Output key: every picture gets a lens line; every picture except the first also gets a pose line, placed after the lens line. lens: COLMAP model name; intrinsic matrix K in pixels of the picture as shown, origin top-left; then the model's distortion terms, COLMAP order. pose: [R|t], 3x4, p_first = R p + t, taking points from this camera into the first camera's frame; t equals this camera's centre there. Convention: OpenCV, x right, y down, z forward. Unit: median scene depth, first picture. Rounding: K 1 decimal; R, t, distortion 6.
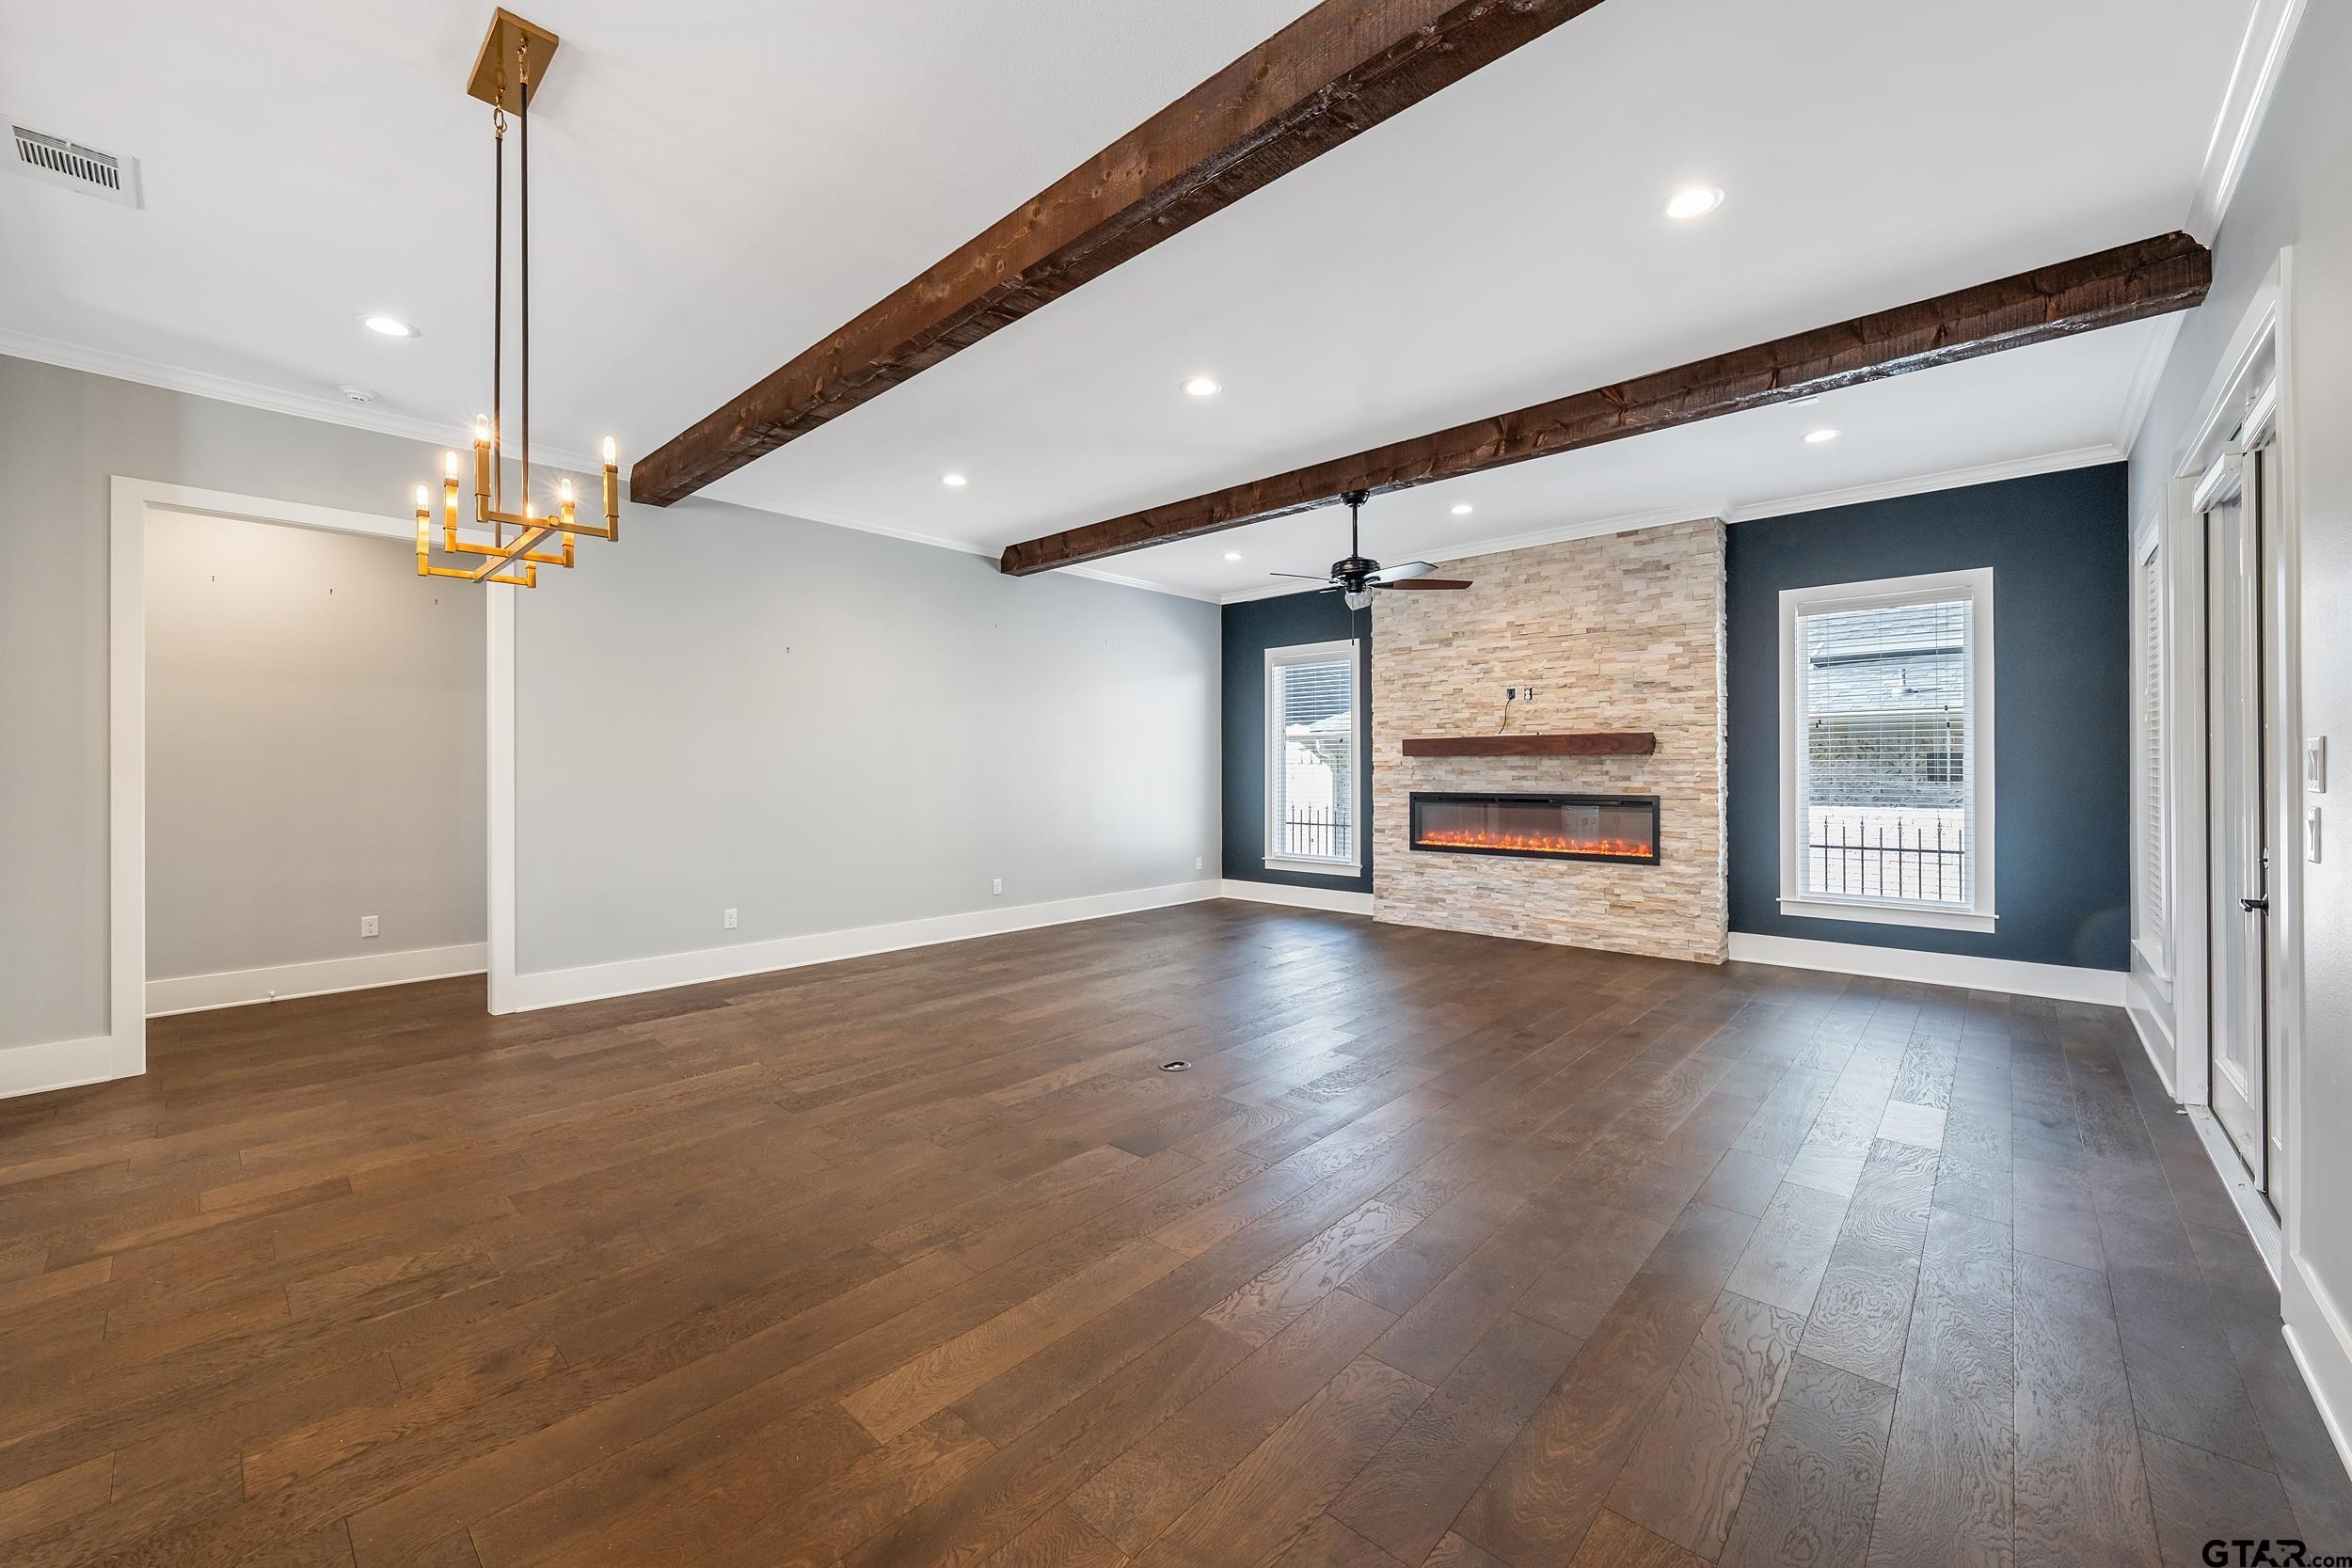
lens RADIAL K [[904.7, 0, 1169.0], [0, 904.7, 764.6], [0, 0, 1]] dist [-0.003307, -0.000362]
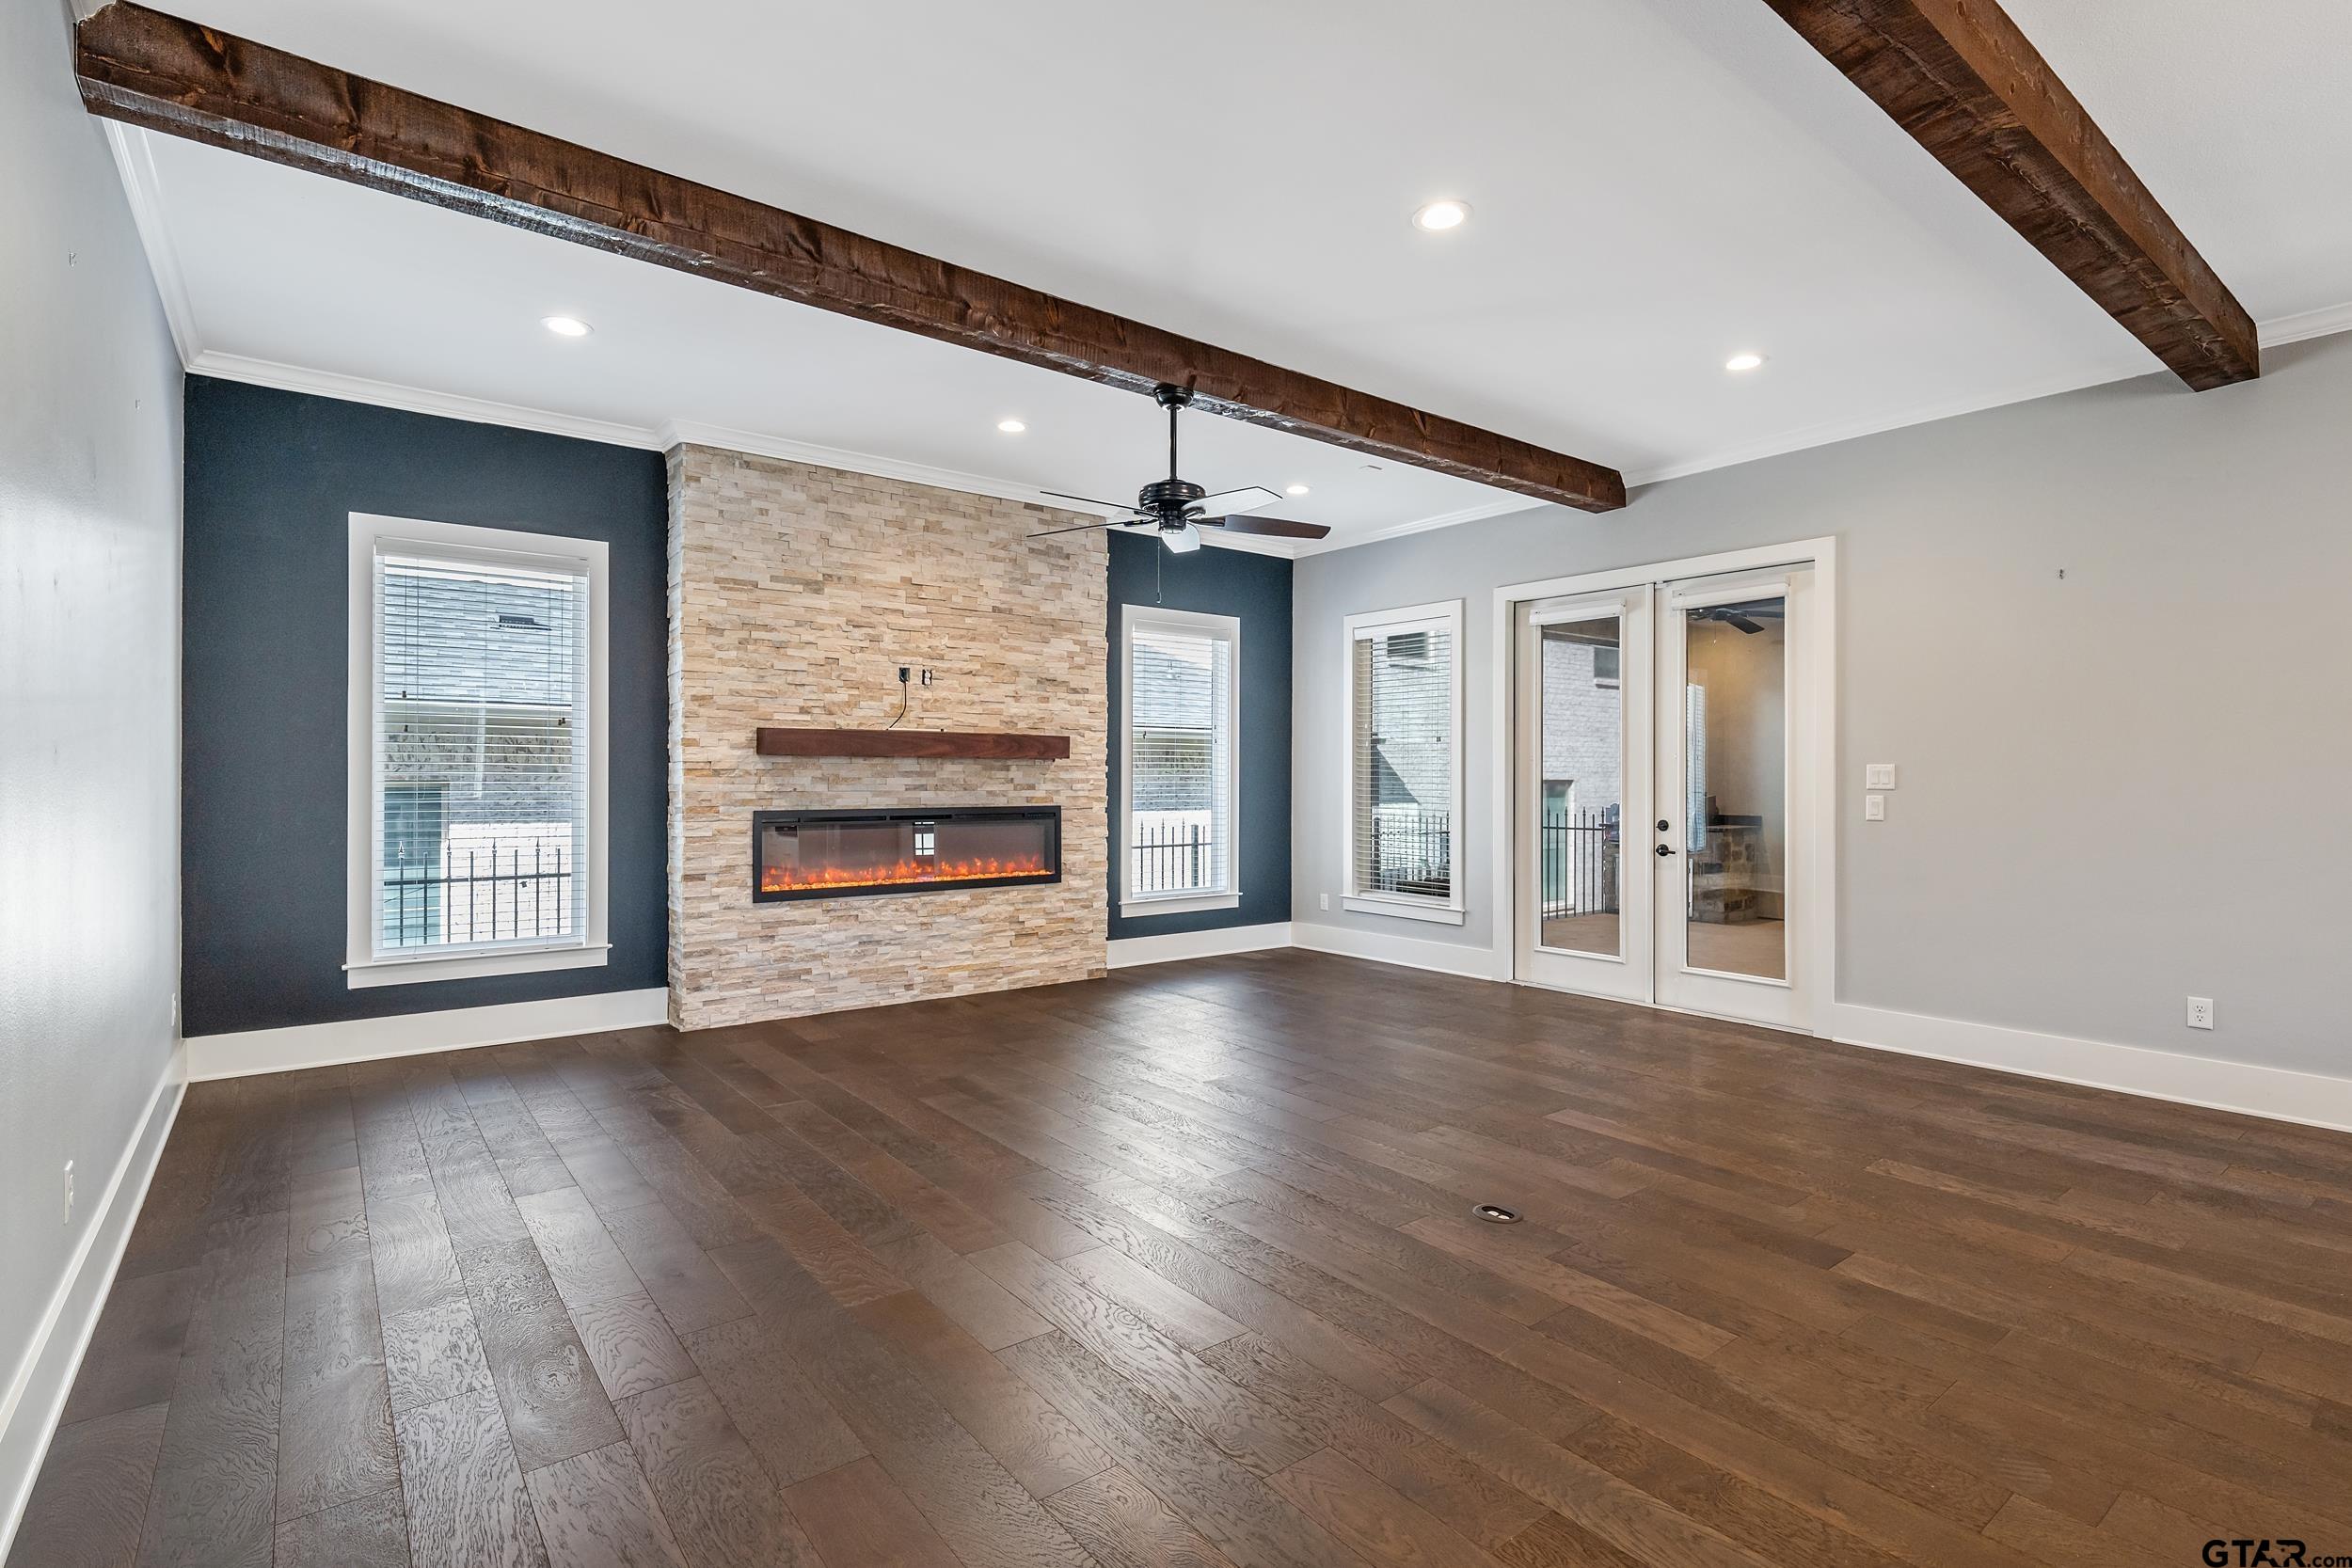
lens RADIAL K [[1120.6, 0, 1172.8], [0, 1120.6, 774.6], [0, 0, 1]] dist [-0.000272, -0.000036]
pose [[0.164044, 0.003176, 0.986448, -0.537976], [-0.009345, 0.999955, -0.001666, 0.003869], [-0.986409, -0.008945, 0.164066, 0.686066]]
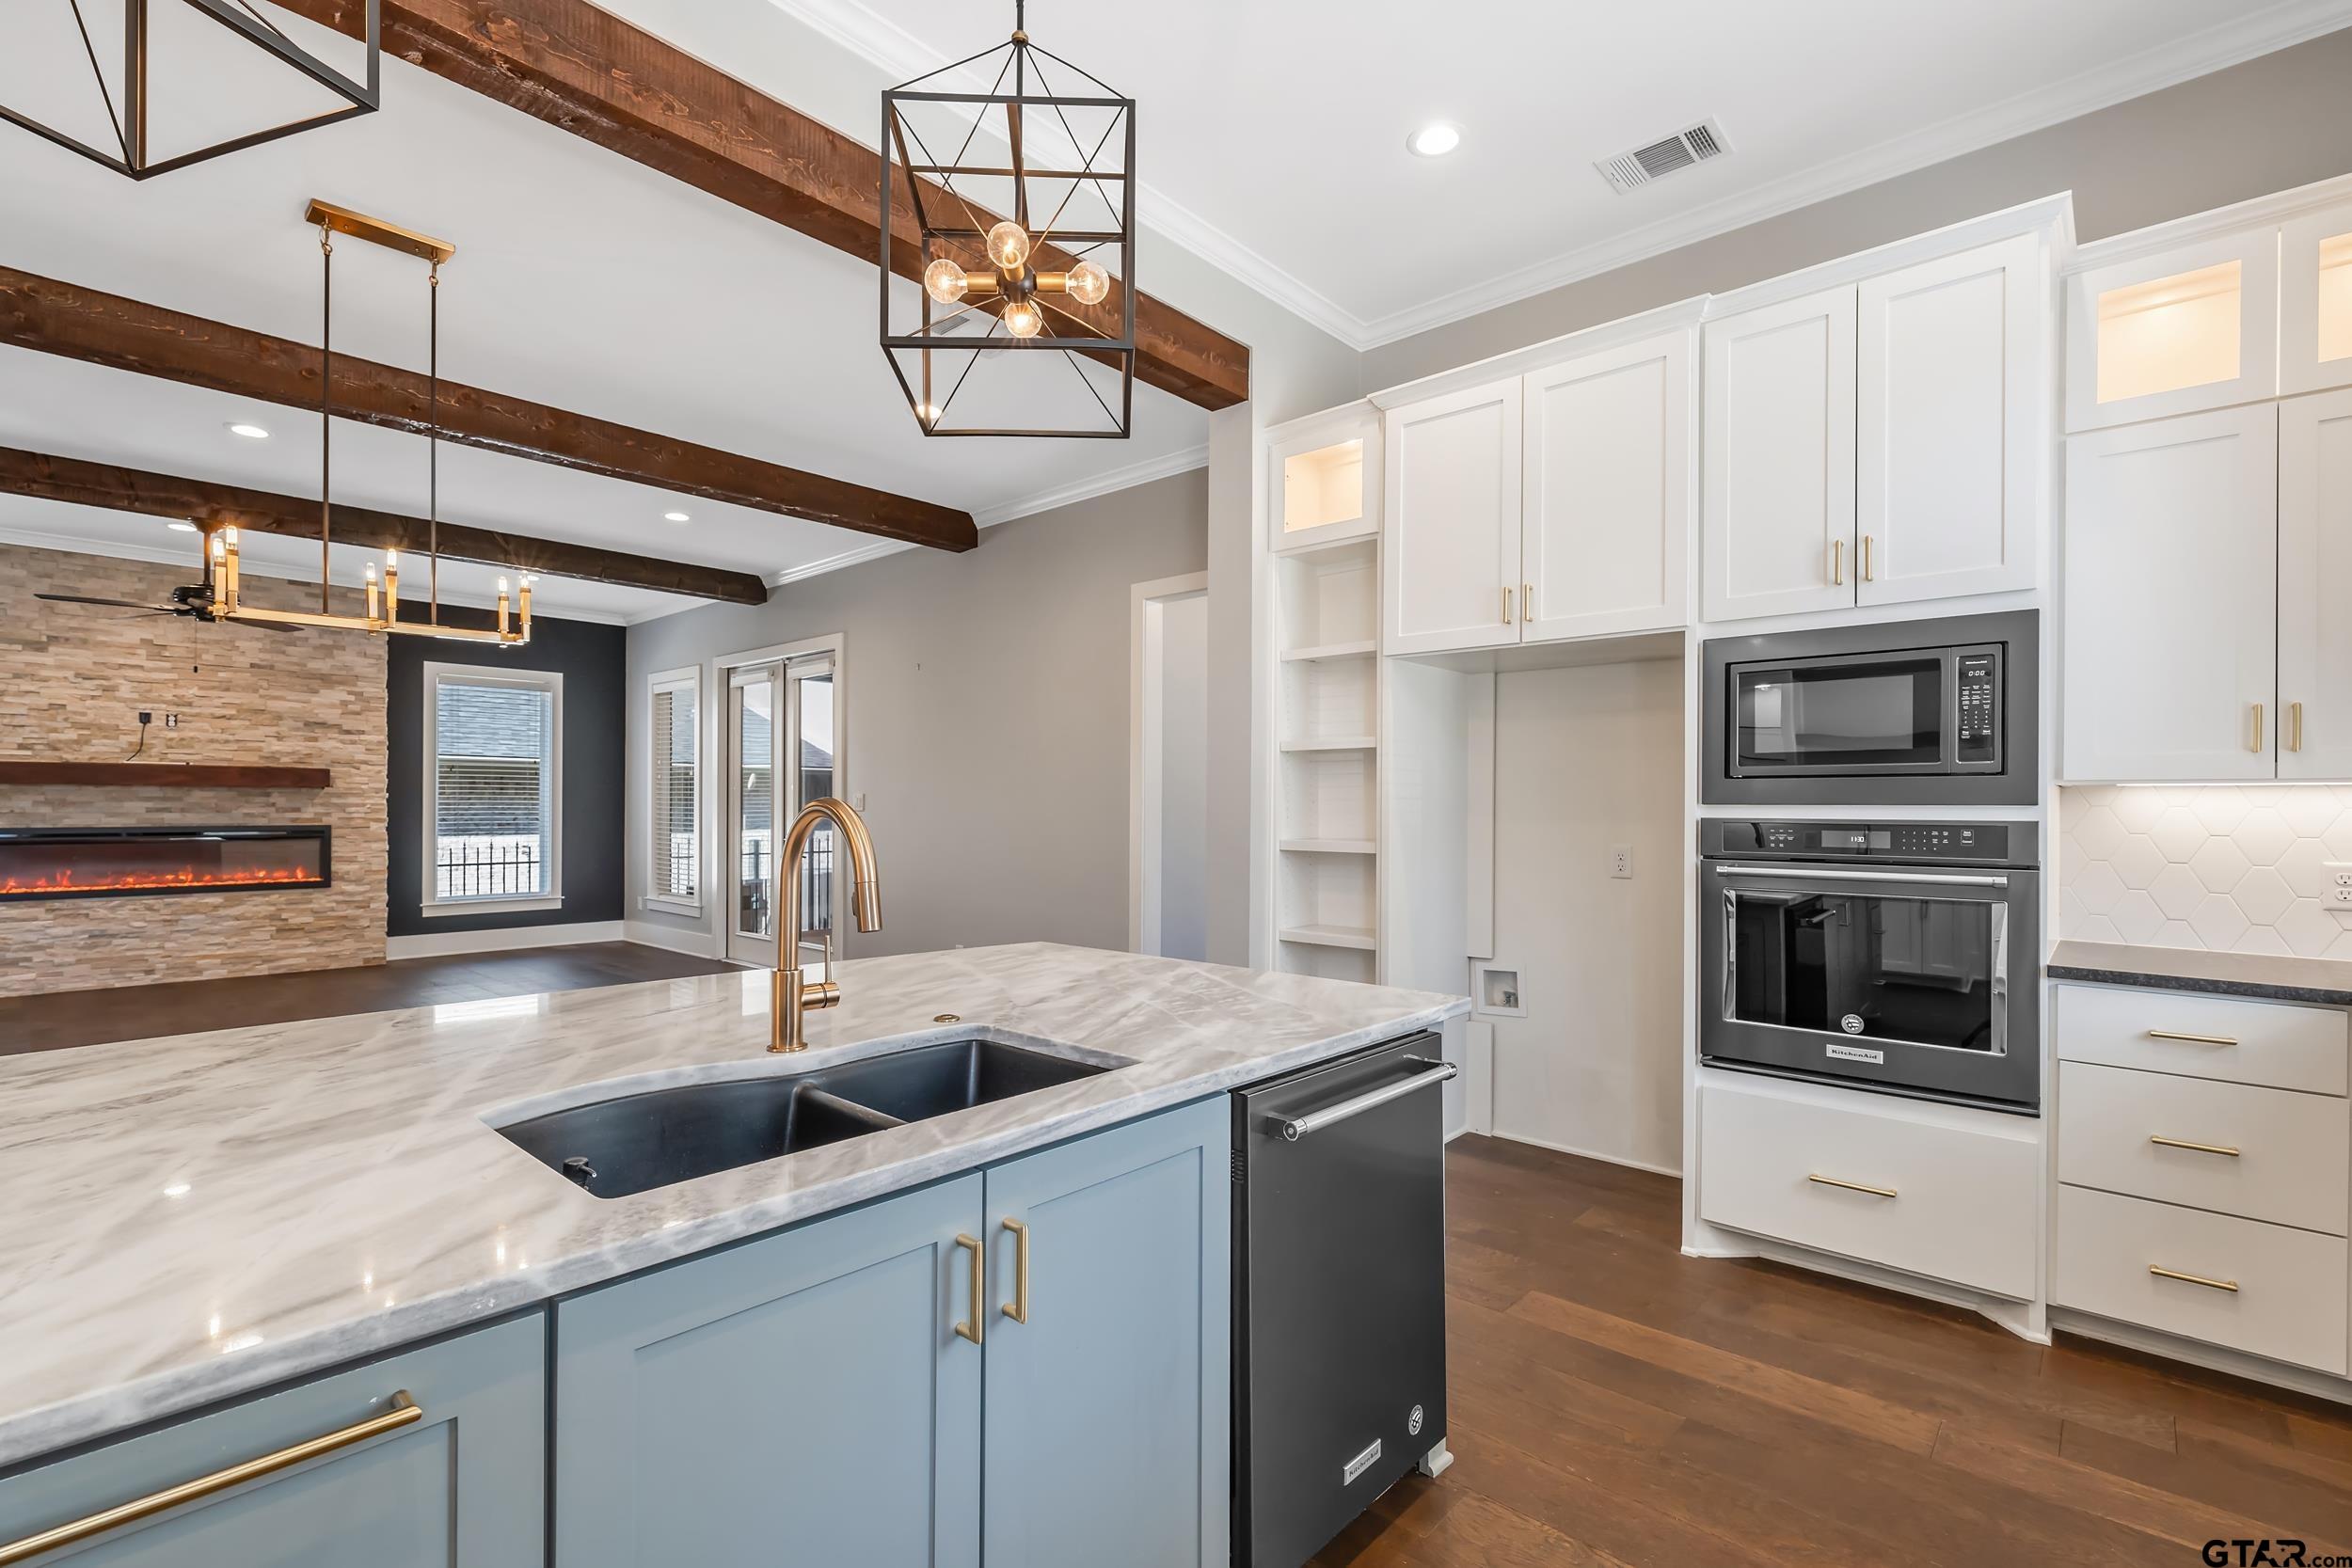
lens RADIAL K [[1066.0, 0, 1190.6], [0, 1066.0, 803.3], [0, 0, 1]] dist [-0.003797, -0.000439]
pose [[-0.023004, 0.006046, 0.999717, -0.783068], [-0.008081, 0.999948, -0.006233, 0.006660], [-0.999703, -0.008223, -0.022954, -0.036715]]
